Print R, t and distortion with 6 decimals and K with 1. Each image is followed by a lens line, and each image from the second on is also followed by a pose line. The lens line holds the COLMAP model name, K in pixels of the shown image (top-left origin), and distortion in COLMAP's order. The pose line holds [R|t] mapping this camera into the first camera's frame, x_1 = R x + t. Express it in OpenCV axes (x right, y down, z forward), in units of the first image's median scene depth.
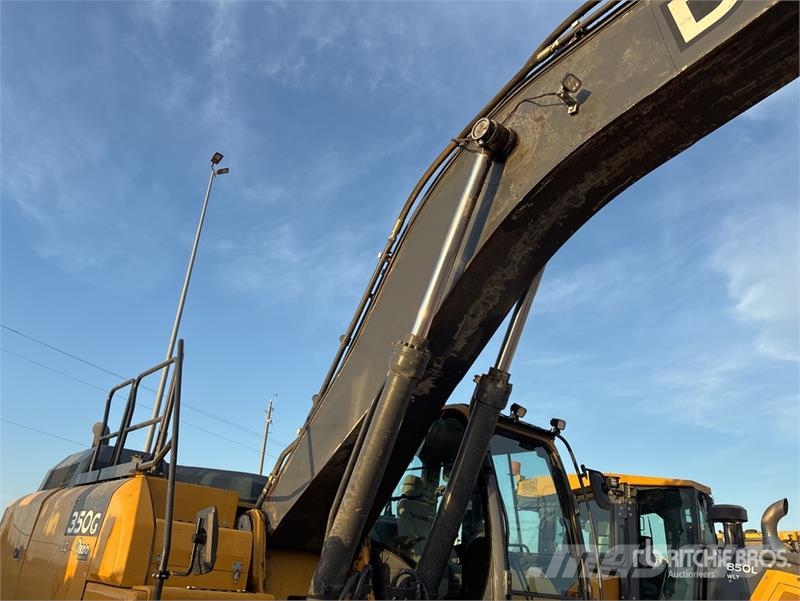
lens RADIAL K [[601.4, 0, 401.5], [0, 601.4, 302.2], [0, 0, 1]] dist [0.026370, -0.027515]
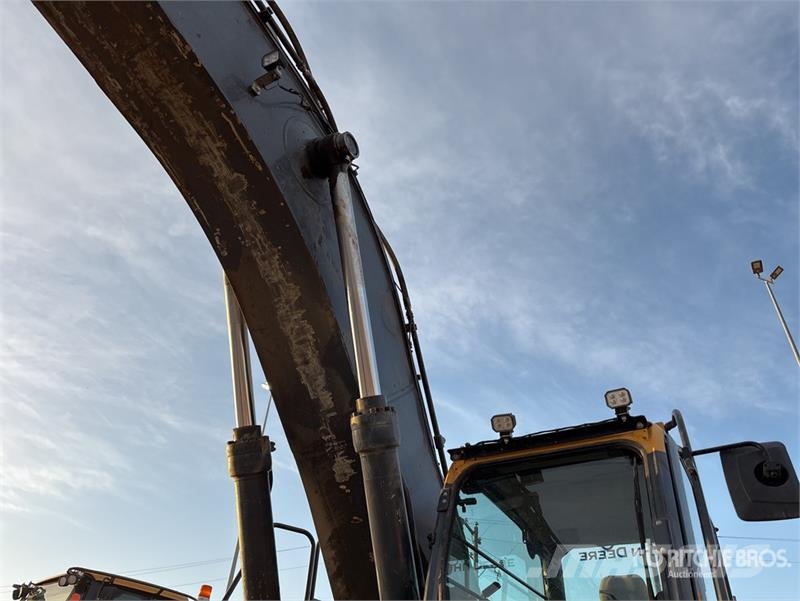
lens RADIAL K [[601.4, 0, 402.7], [0, 601.4, 306.2], [0, 0, 1]] dist [0.026370, -0.027515]
pose [[0.355728, -0.622957, -0.696693, 0.803843], [0.384328, 0.777013, -0.498540, 0.431736], [0.851909, -0.090414, 0.515825, 0.739216]]
